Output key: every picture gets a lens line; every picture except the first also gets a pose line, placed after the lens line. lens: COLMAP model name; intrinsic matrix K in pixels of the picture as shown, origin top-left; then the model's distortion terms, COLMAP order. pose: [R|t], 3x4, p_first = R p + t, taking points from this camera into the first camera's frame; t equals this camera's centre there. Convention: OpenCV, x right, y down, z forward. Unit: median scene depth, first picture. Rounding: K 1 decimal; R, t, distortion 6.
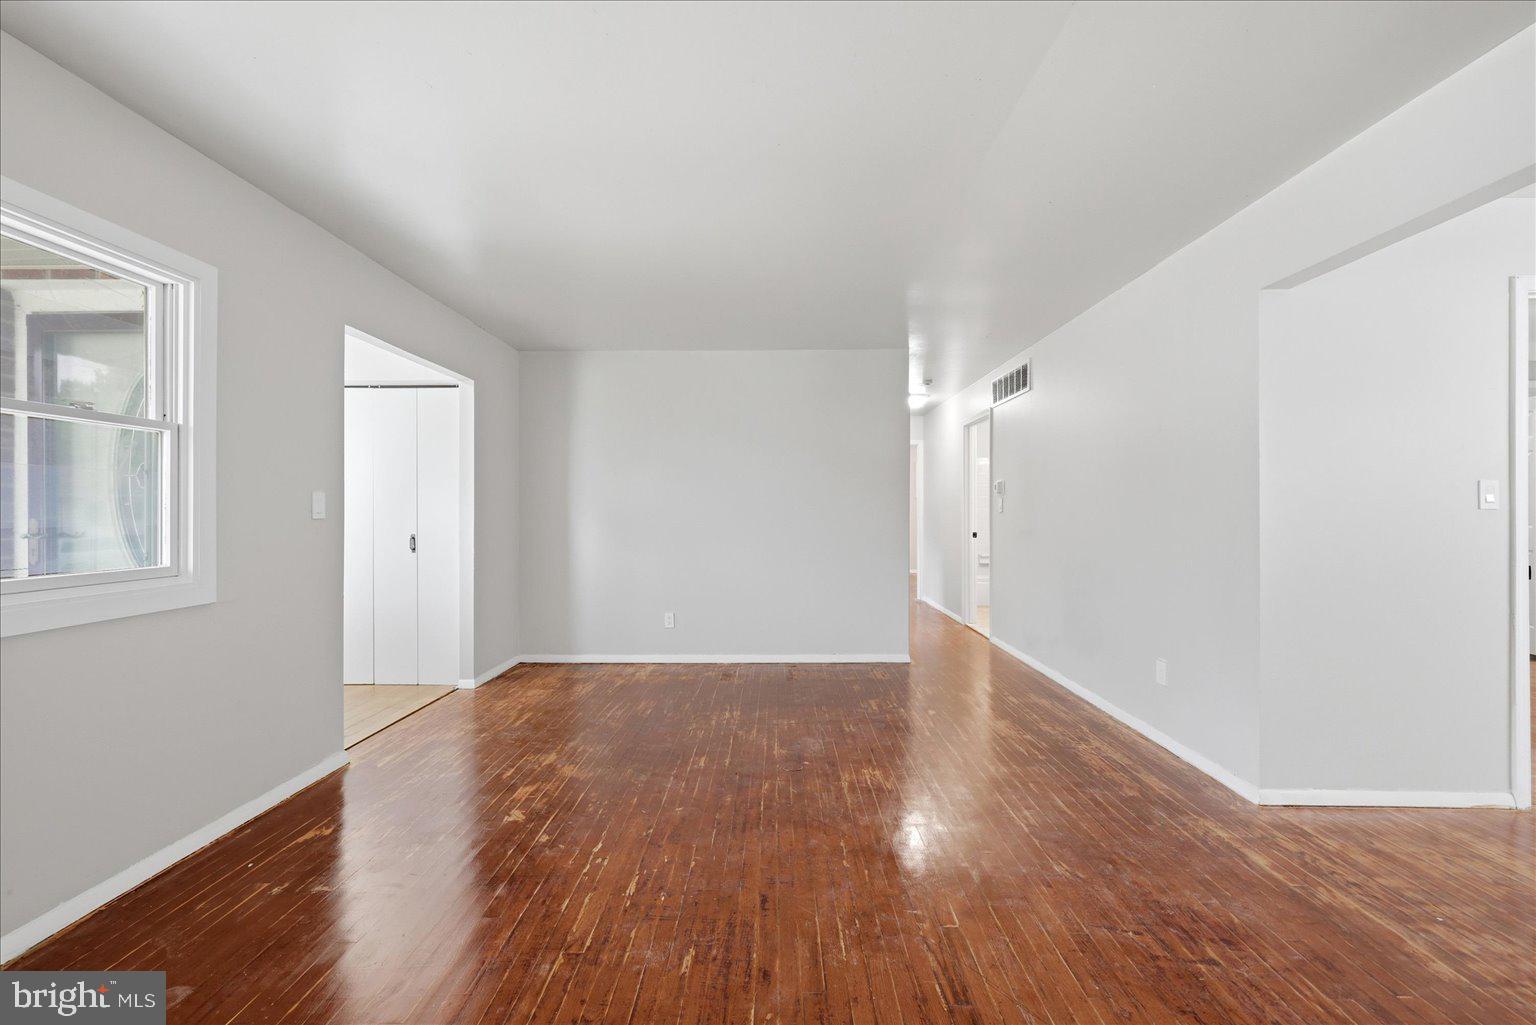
lens RADIAL K [[616.6, 0, 767.1], [0, 616.6, 503.6], [0, 0, 1]] dist [-0.000104, 0.000244]
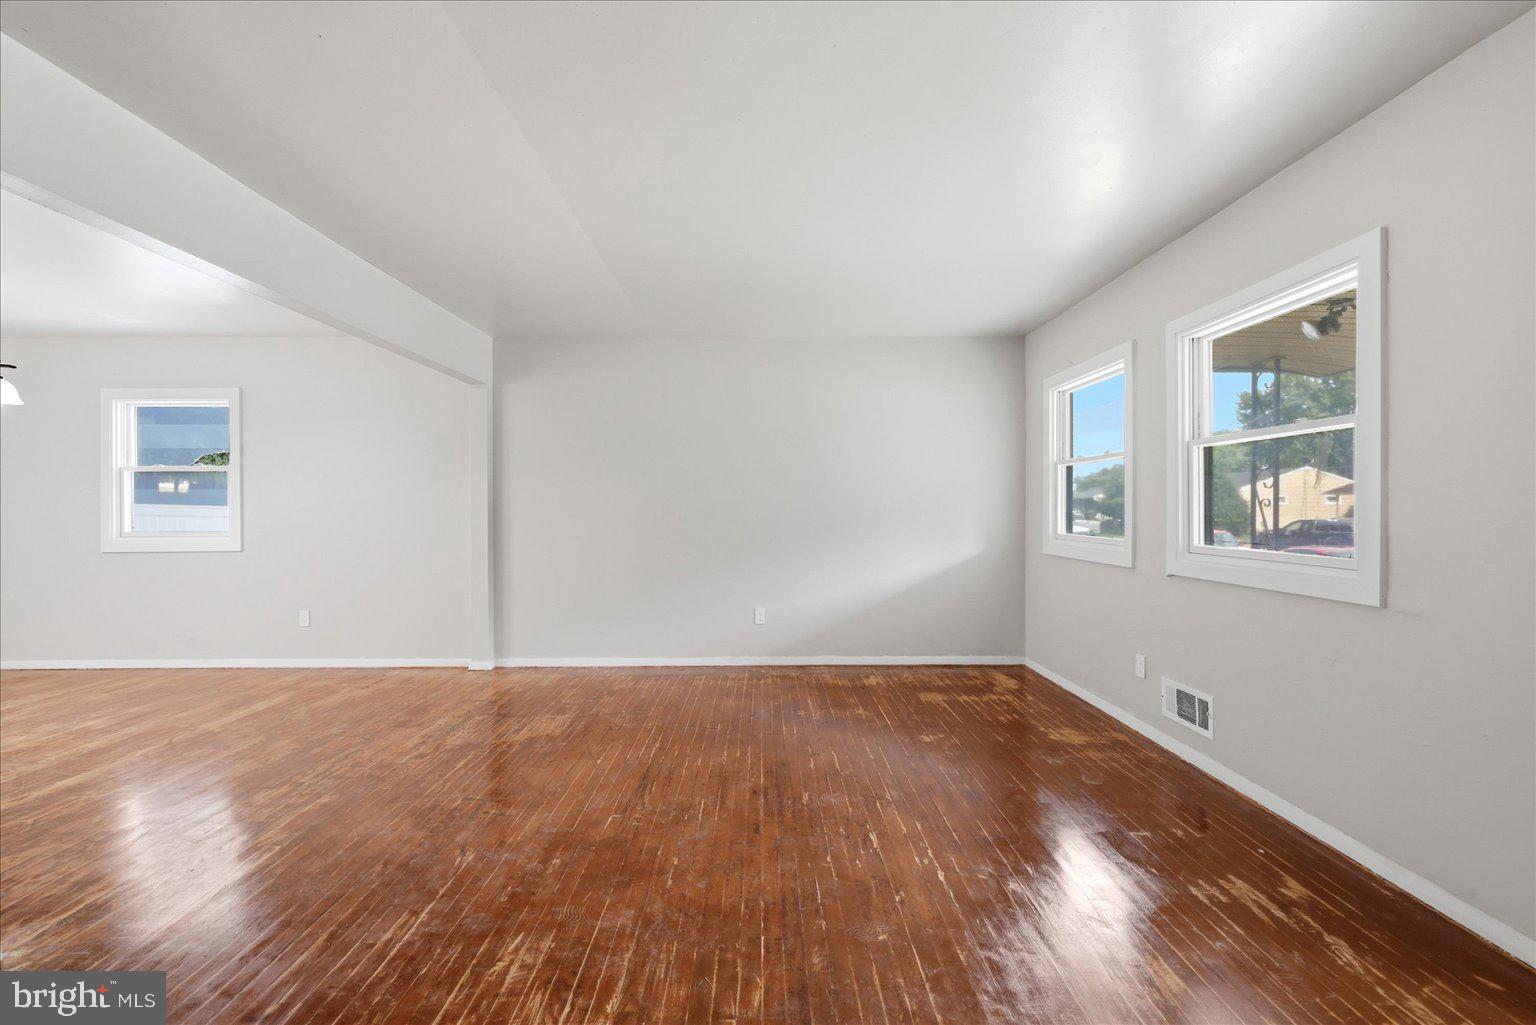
lens RADIAL K [[616.6, 0, 760.8], [0, 616.6, 510.8], [0, 0, 1]] dist [-0.000104, 0.000244]
pose [[-0.999889, 0.004457, -0.014239, 0.001236], [0.004563, 0.999962, -0.007379, 0.023156], [0.014205, -0.007443, -0.999871, 1.707965]]
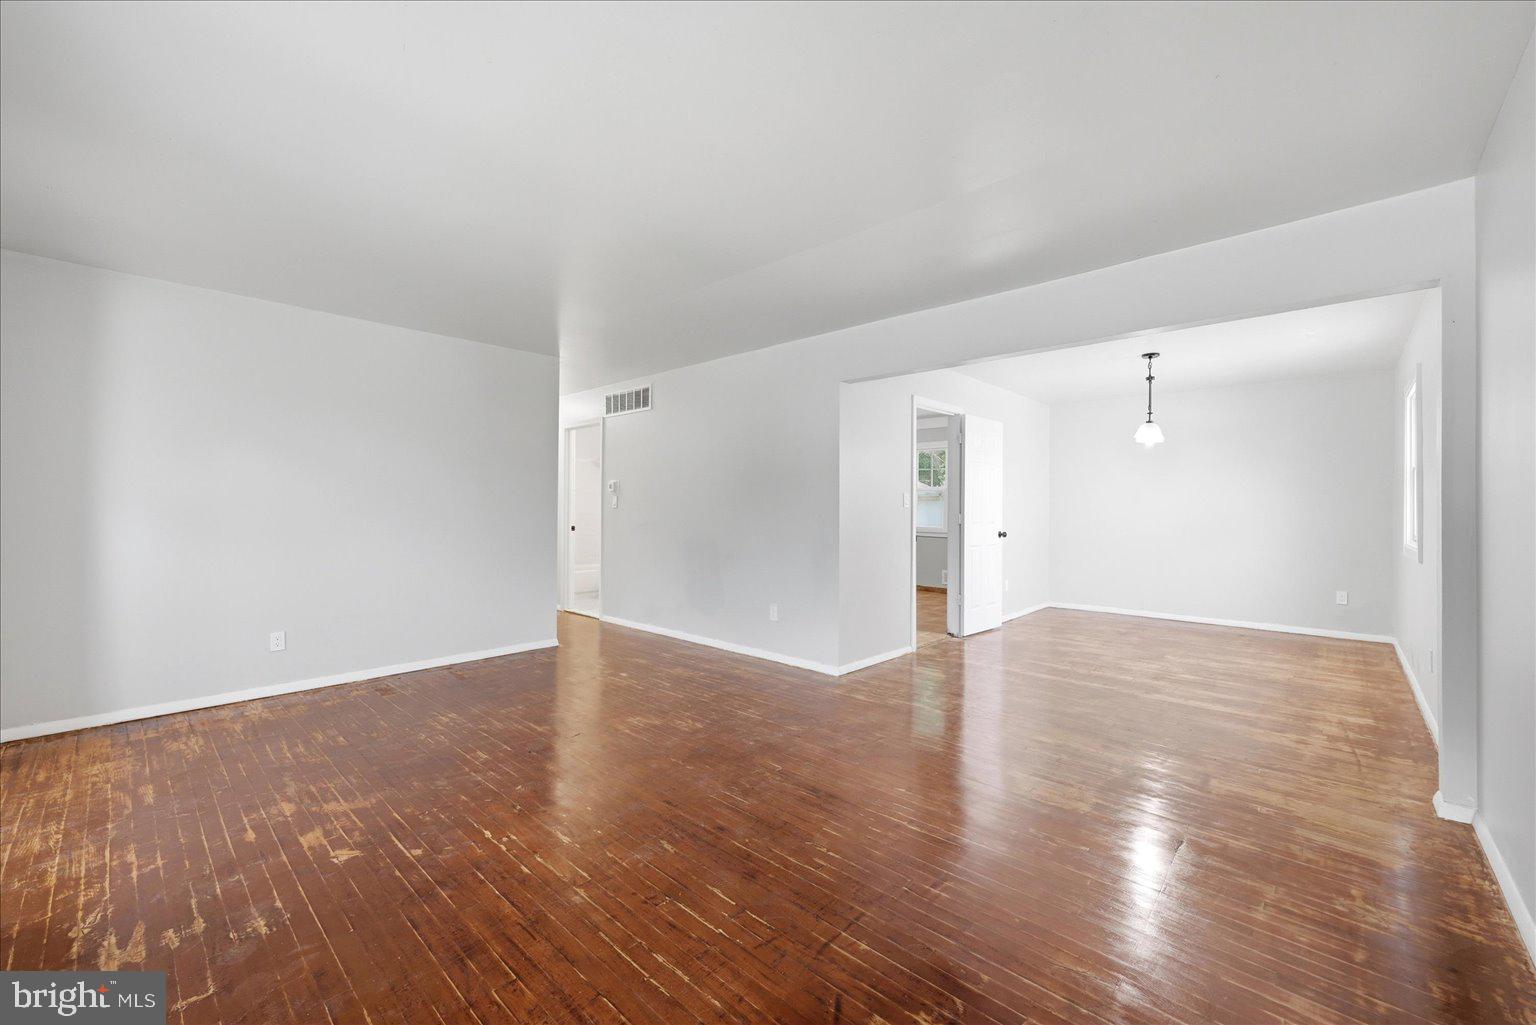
lens RADIAL K [[616.6, 0, 781.6], [0, 616.6, 511.7], [0, 0, 1]] dist [-0.000104, 0.000244]
pose [[0.660833, 0.000280, 0.750533, -0.646408], [-0.015572, 0.999790, 0.013338, -0.000295], [-0.750371, -0.020501, 0.660699, -0.031516]]
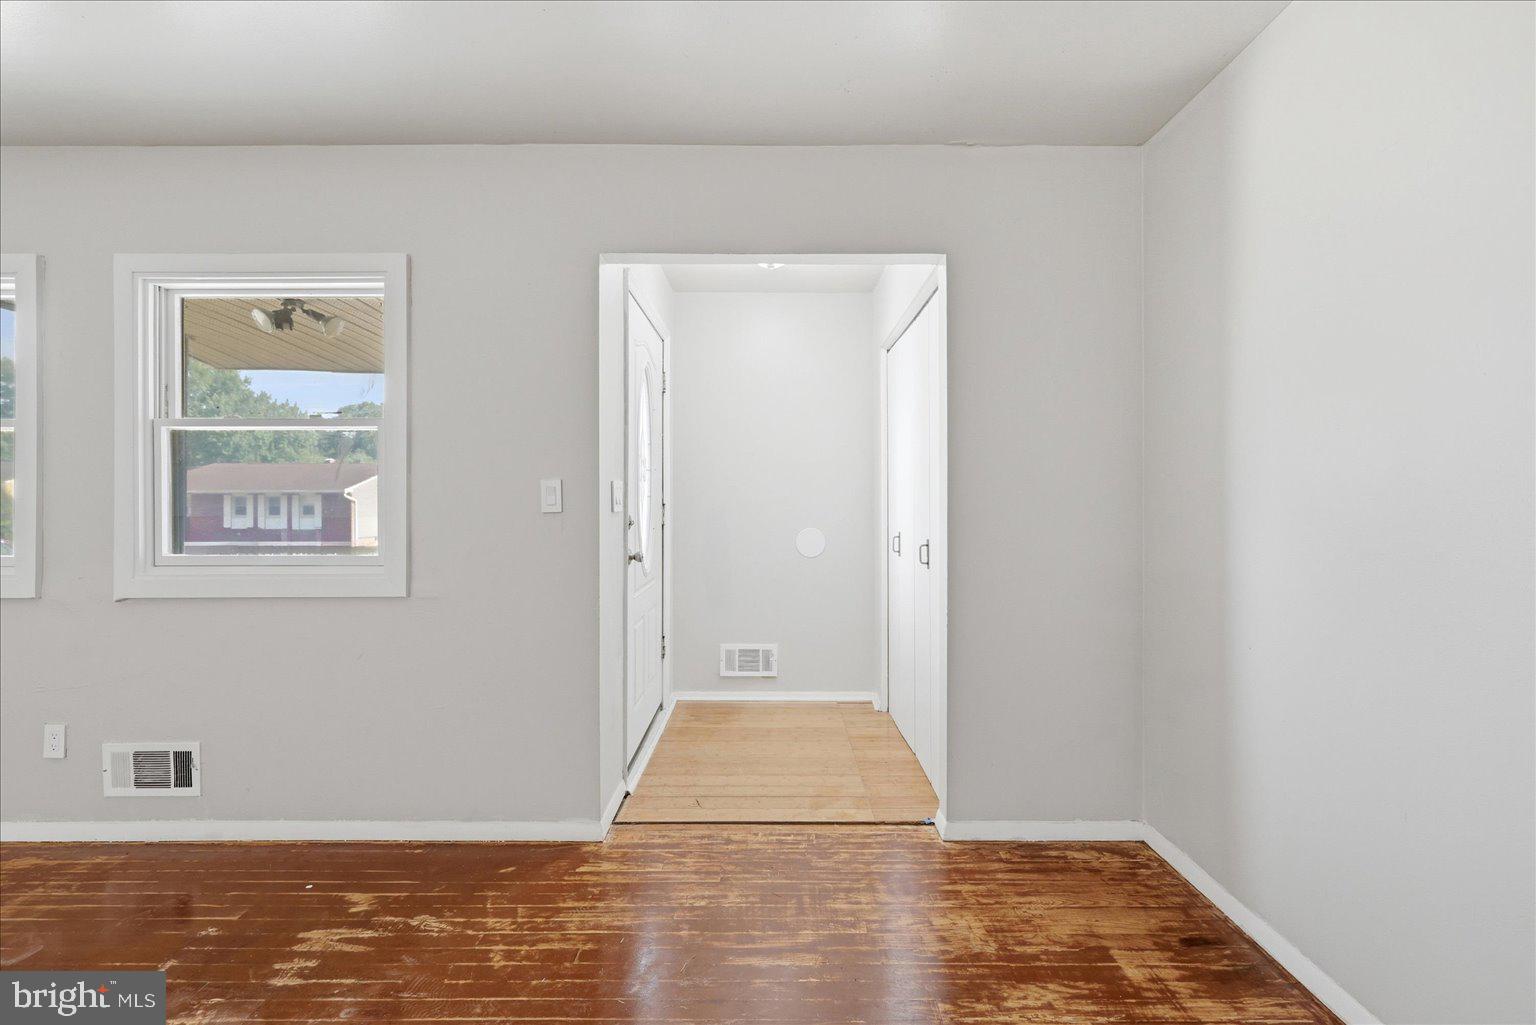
lens RADIAL K [[616.6, 0, 780.8], [0, 616.6, 508.7], [0, 0, 1]] dist [-0.000104, 0.000244]
pose [[0.017147, 0.009981, -0.999803, 0.078679], [0.013419, 0.999858, 0.010212, 0.016968], [0.999763, -0.013591, 0.017011, 1.442263]]
